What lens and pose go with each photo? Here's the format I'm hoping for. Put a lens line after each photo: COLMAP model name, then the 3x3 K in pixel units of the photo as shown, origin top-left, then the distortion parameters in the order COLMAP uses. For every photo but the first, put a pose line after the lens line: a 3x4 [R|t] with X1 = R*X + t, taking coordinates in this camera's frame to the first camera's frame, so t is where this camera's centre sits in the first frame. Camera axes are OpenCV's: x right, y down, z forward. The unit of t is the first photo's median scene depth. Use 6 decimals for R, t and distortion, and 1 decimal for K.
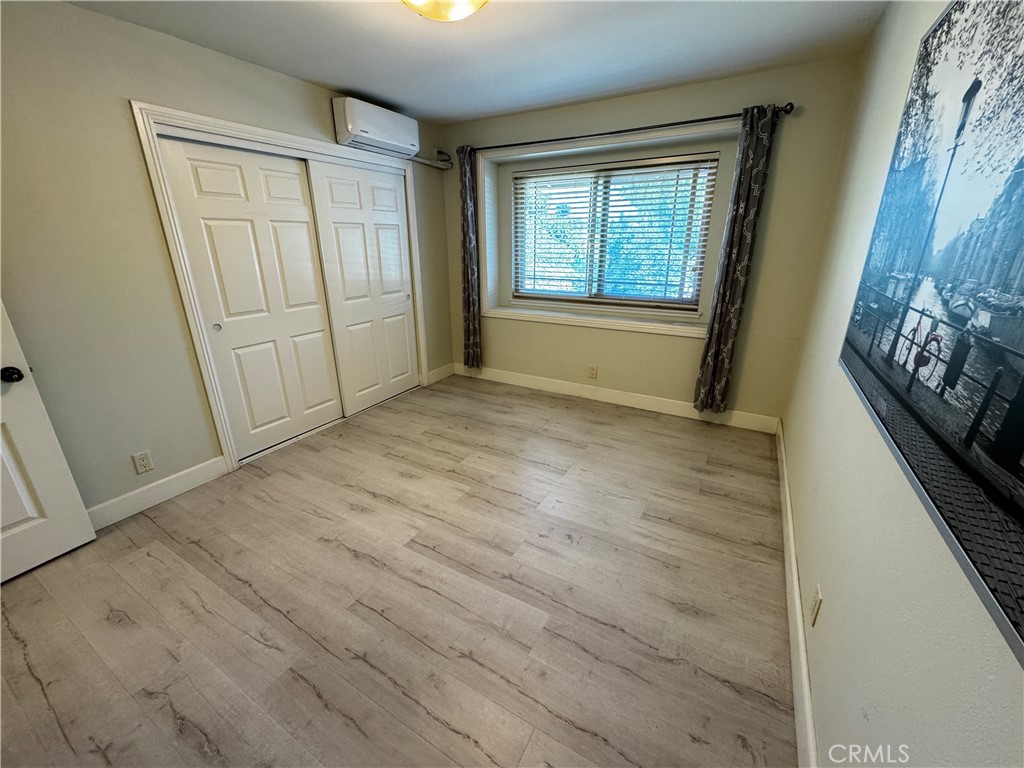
lens RADIAL K [[409.5, 0, 514.3], [0, 409.5, 384.7], [0, 0, 1]] dist [-0.002890, 0.000781]
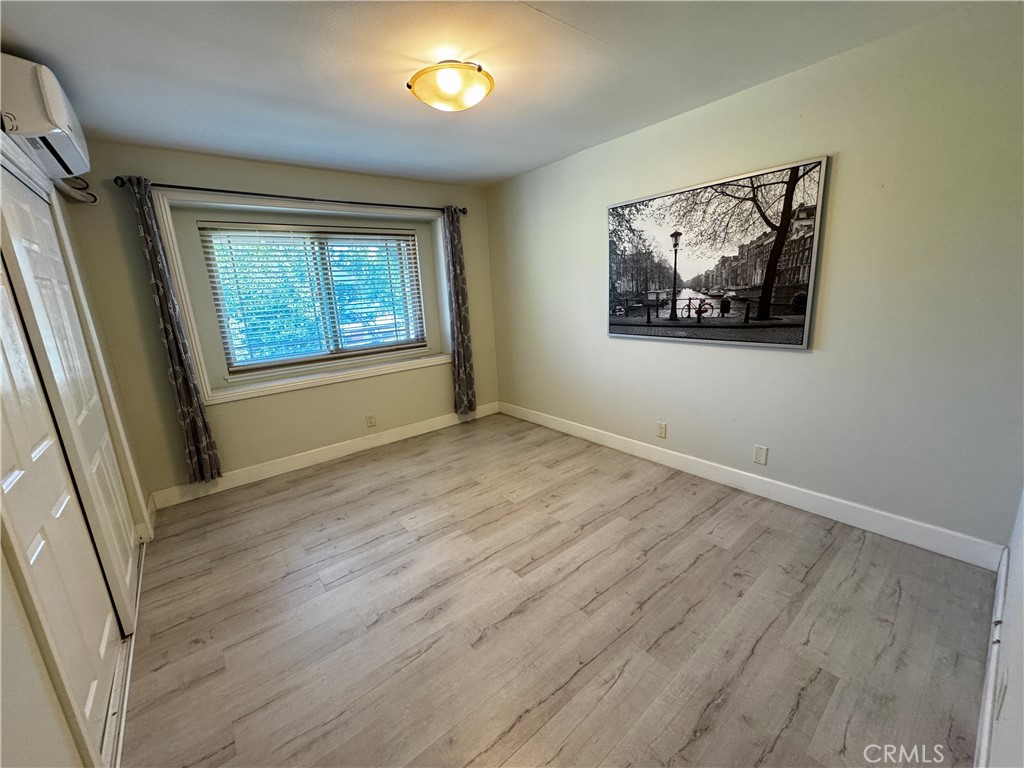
lens RADIAL K [[409.5, 0, 510.7], [0, 409.5, 385.2], [0, 0, 1]] dist [-0.002890, 0.000781]
pose [[0.355342, -0.228943, 0.906266, -0.711261], [0.360459, 0.928114, 0.093128, -0.099347], [-0.862439, 0.293580, 0.412323, 0.304639]]
